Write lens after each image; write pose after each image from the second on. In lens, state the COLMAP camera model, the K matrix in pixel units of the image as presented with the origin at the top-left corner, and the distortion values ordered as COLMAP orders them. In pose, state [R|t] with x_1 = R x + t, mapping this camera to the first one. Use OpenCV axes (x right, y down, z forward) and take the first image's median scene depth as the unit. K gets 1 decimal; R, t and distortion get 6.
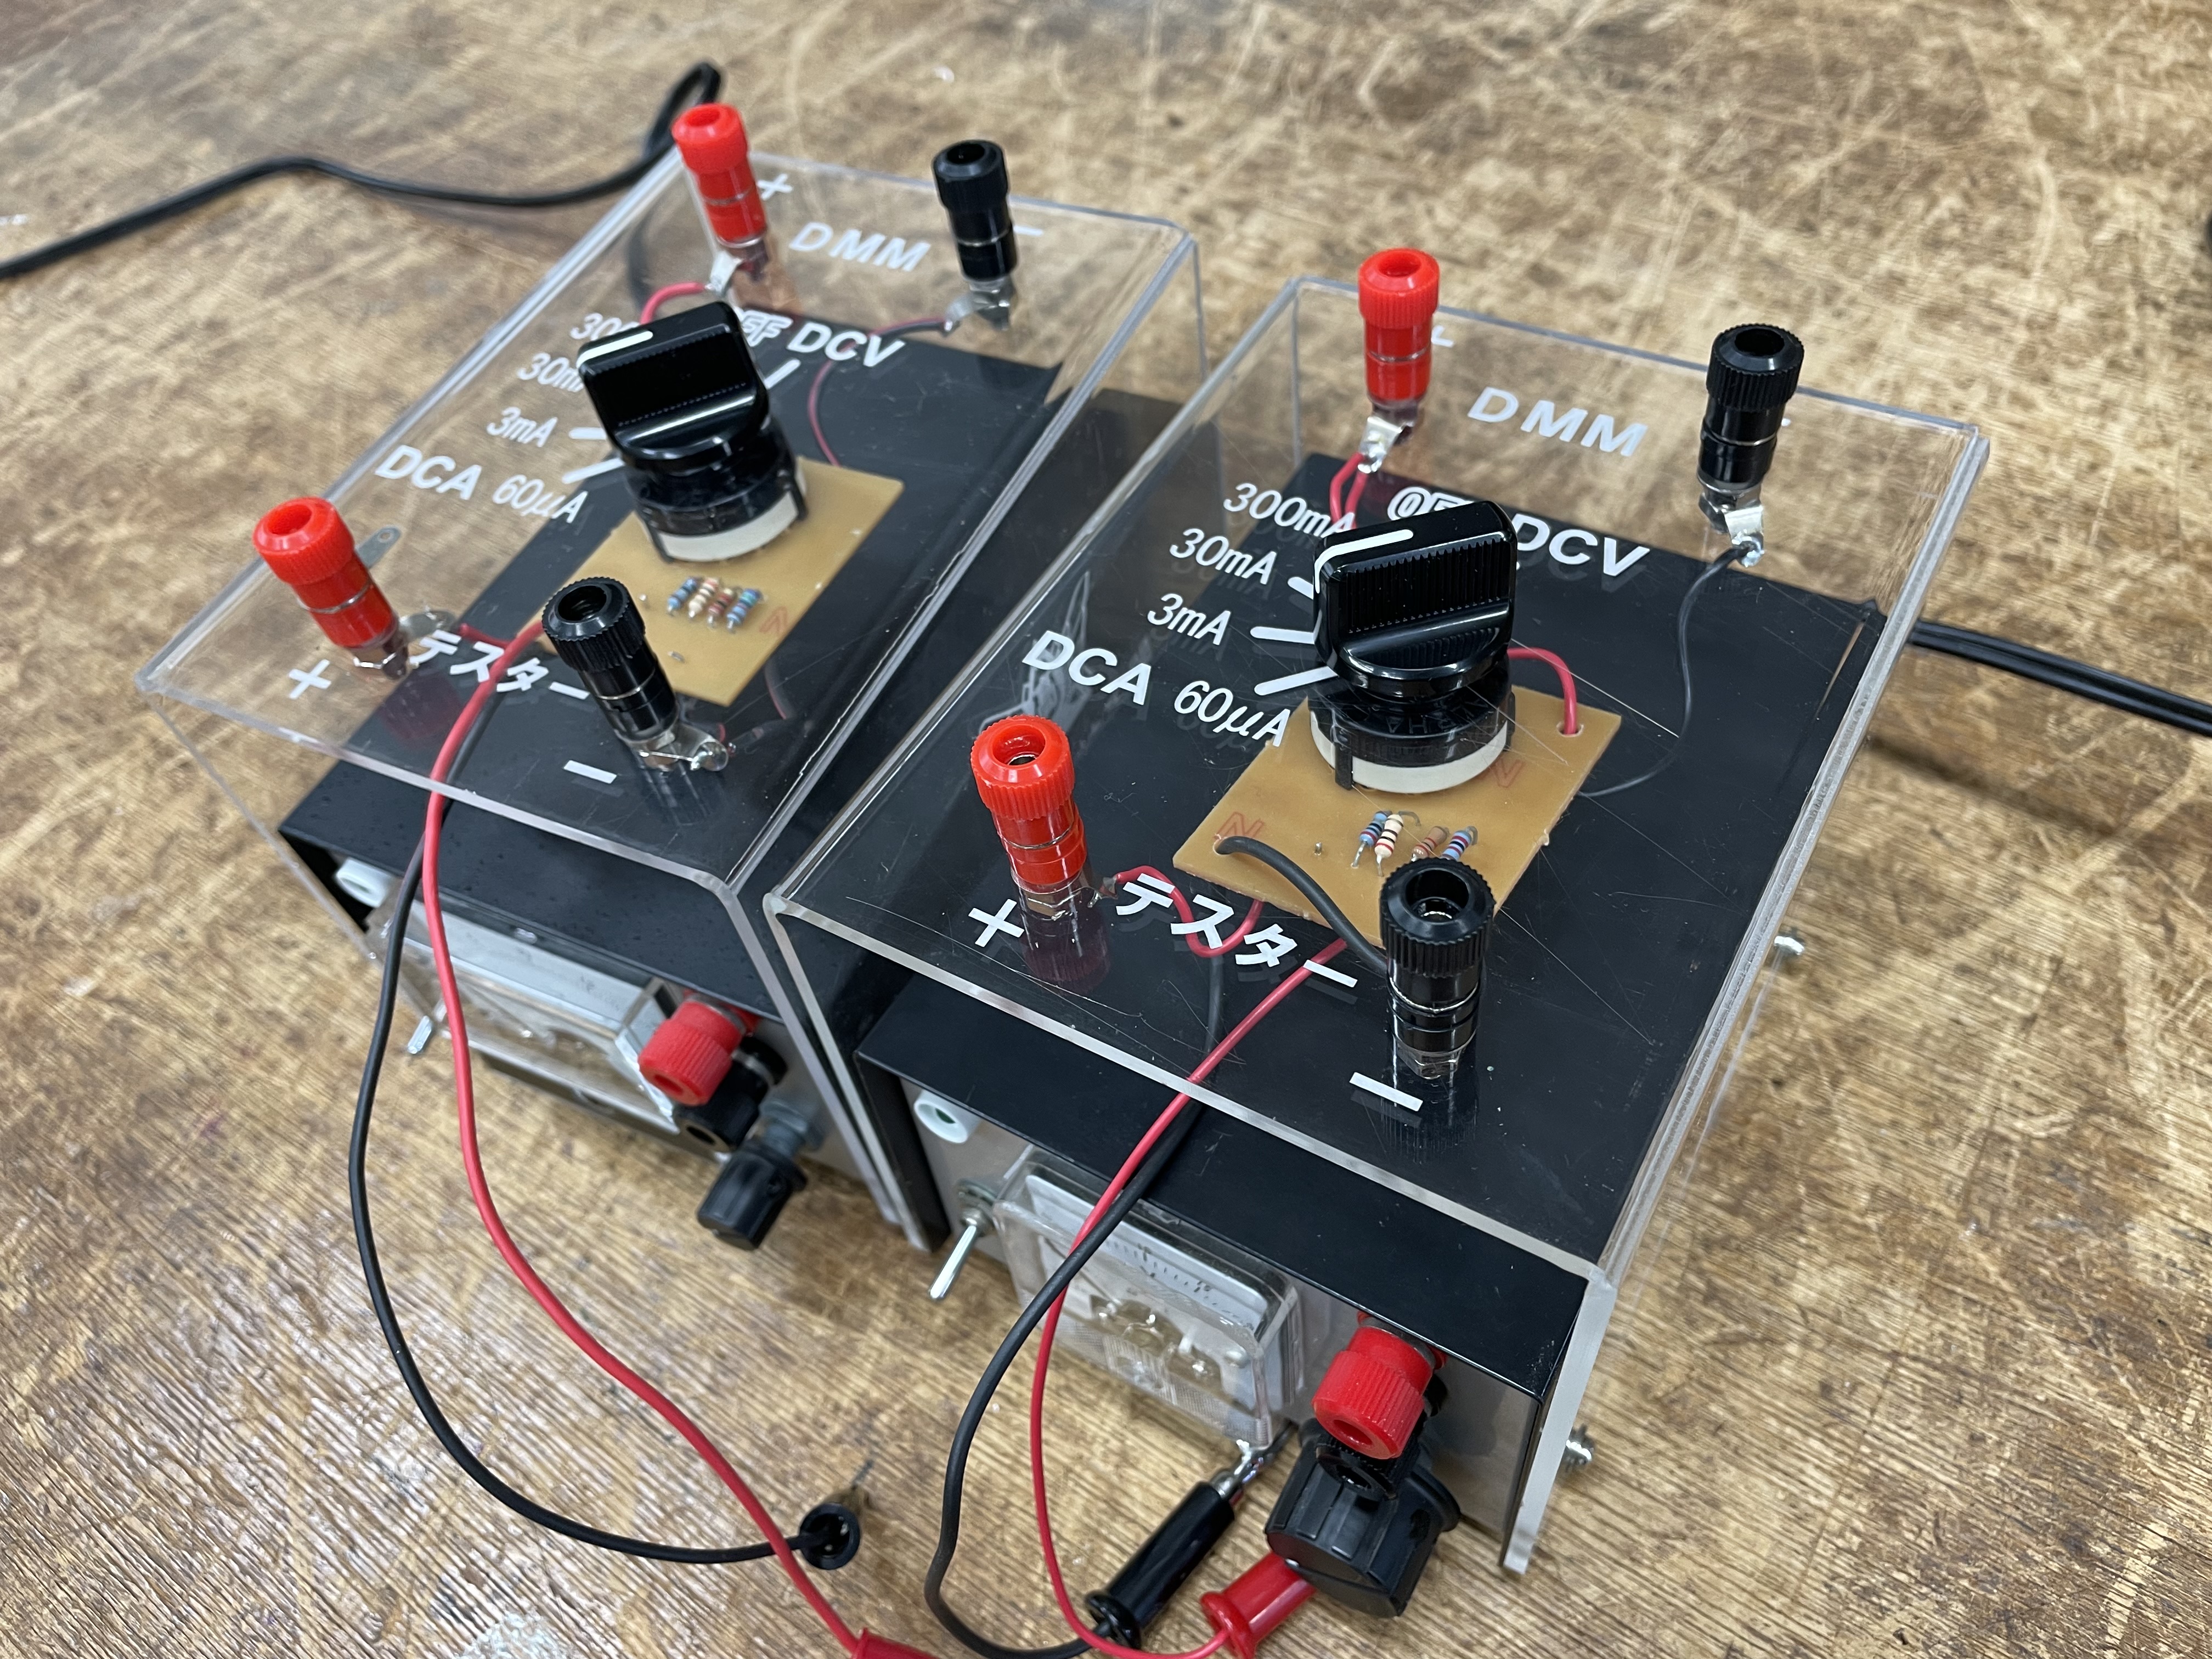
lens RADIAL K [[1575.1, 0, 1106.0], [0, 1575.1, 829.5], [0, 0, 1]] dist [0.025735, -0.001543]
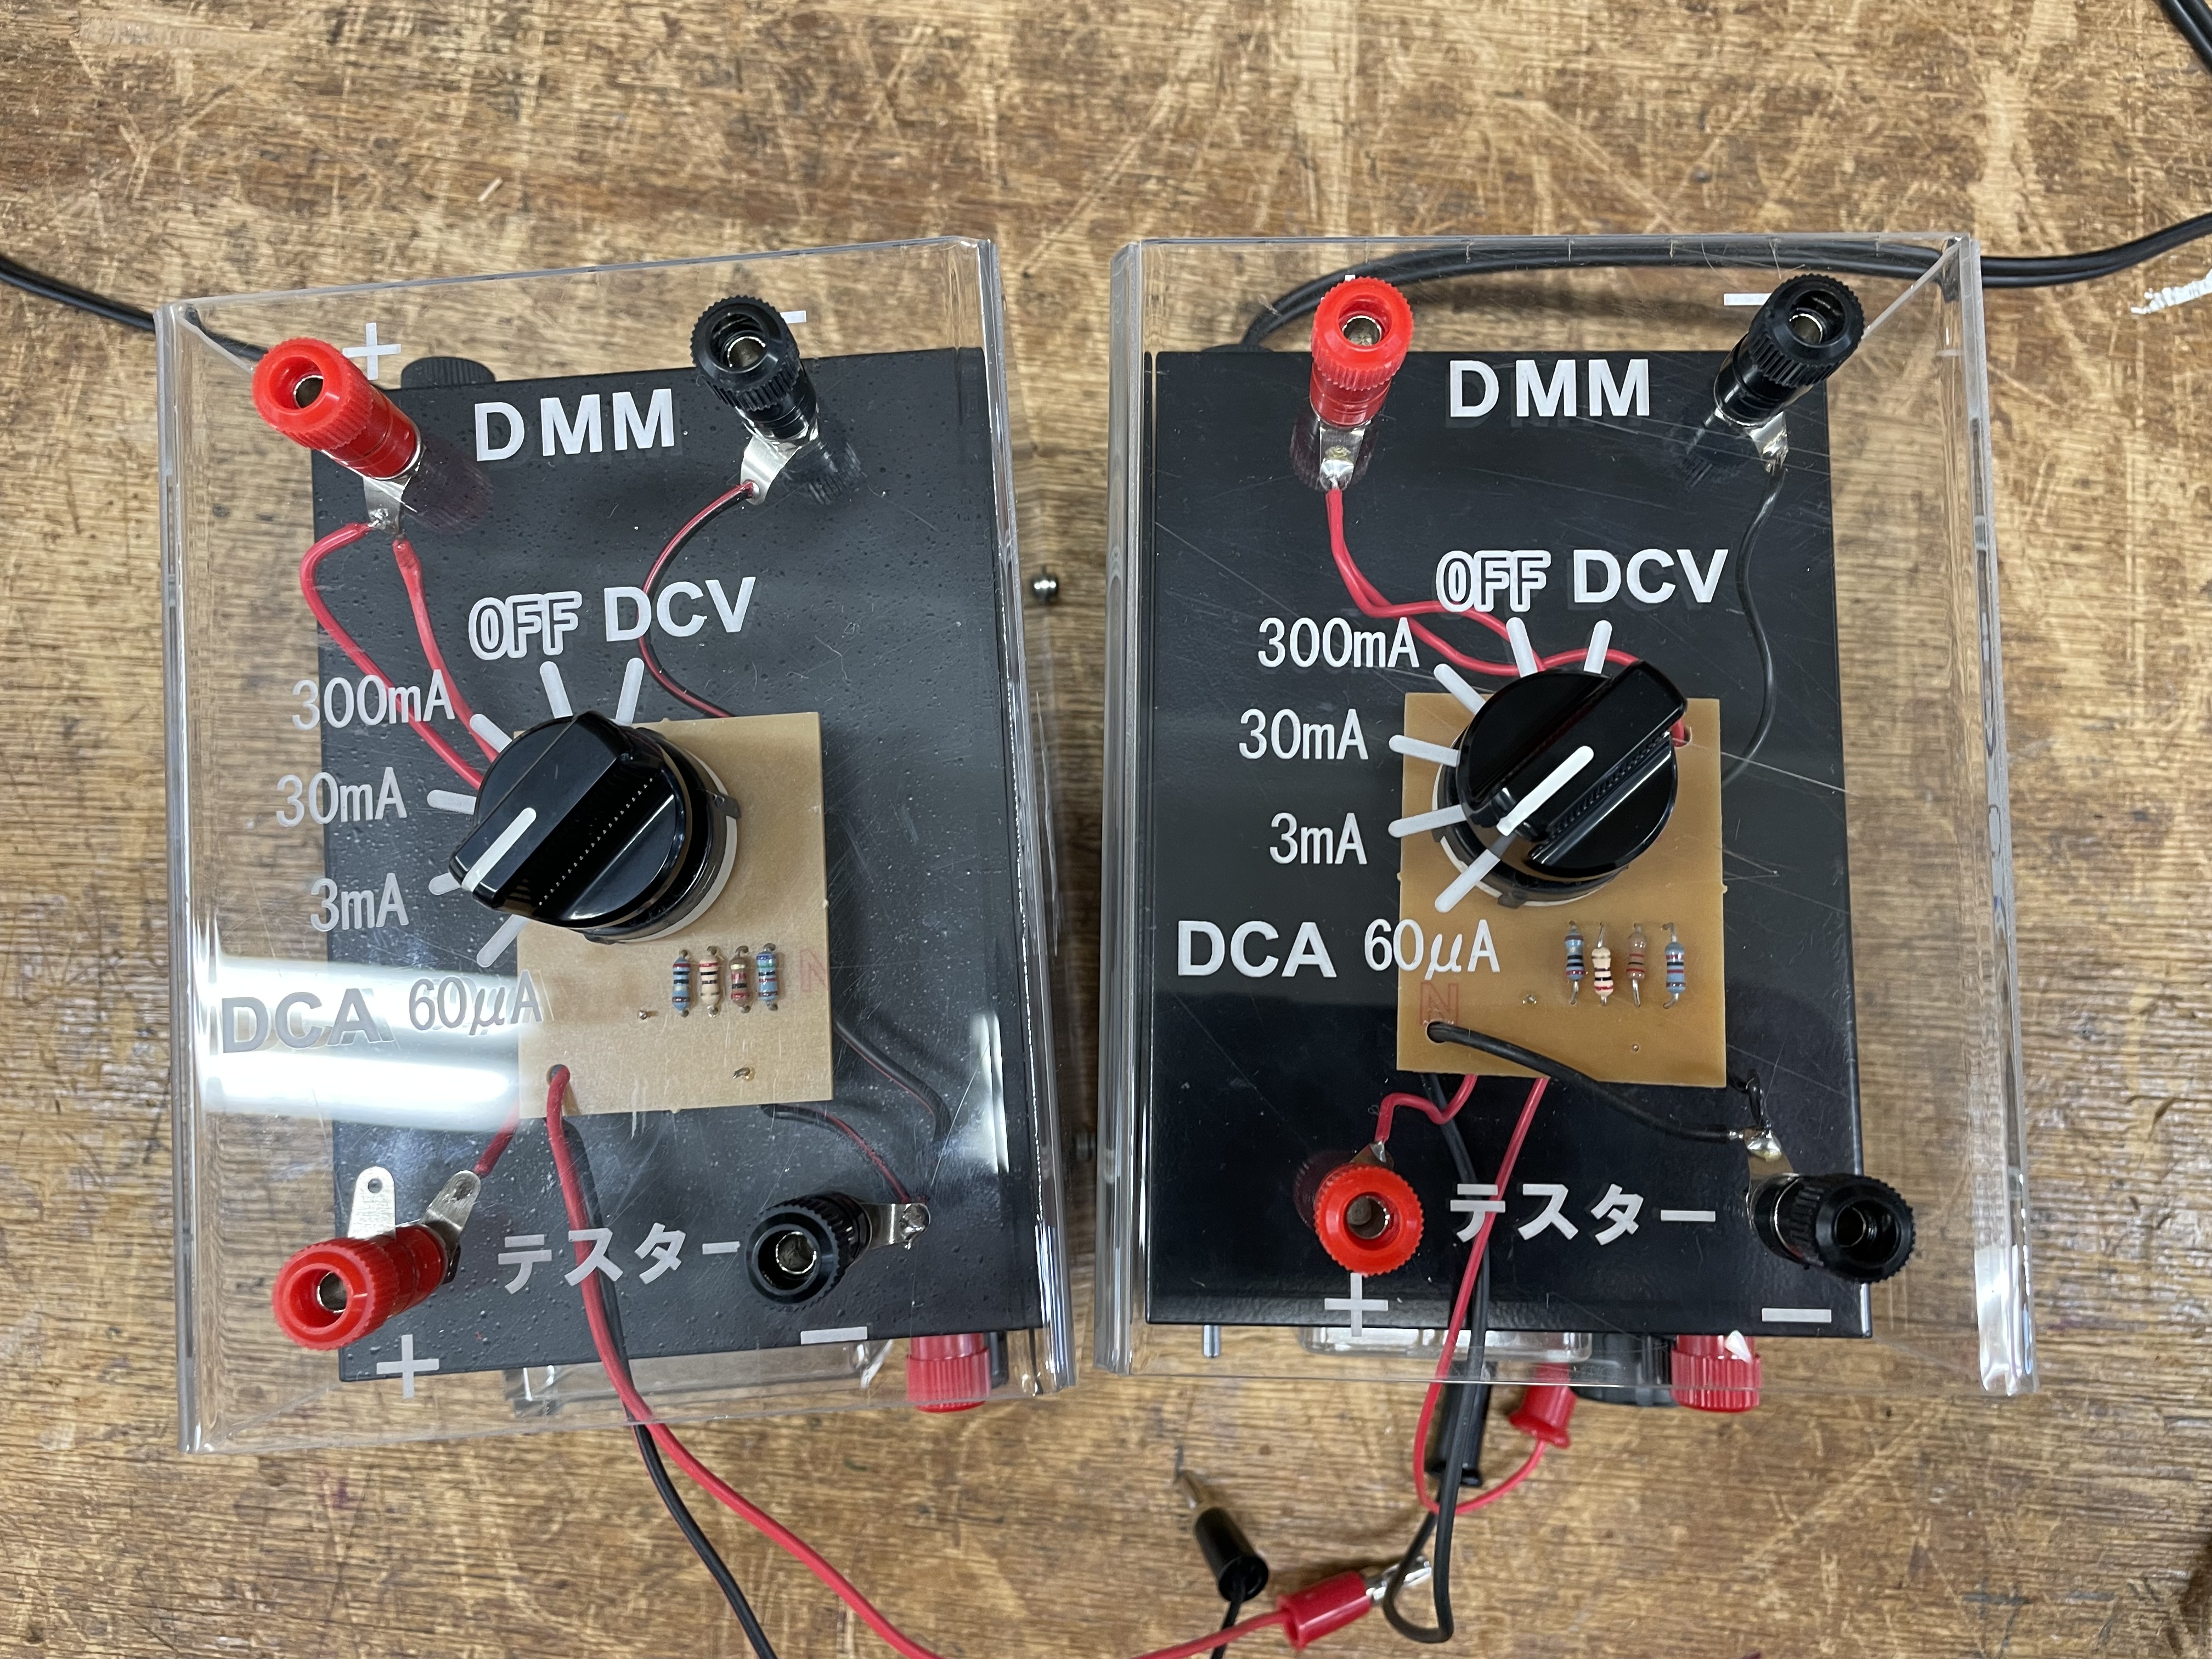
lens RADIAL K [[1575.1, 0, 1106.0], [0, 1575.1, 829.5], [0, 0, 1]] dist [0.025735, -0.001543]
pose [[0.864661, -0.482298, 0.140534, -0.174019], [0.365038, 0.795412, 0.483805, -0.617346], [-0.345120, -0.367027, 0.863819, 0.267951]]
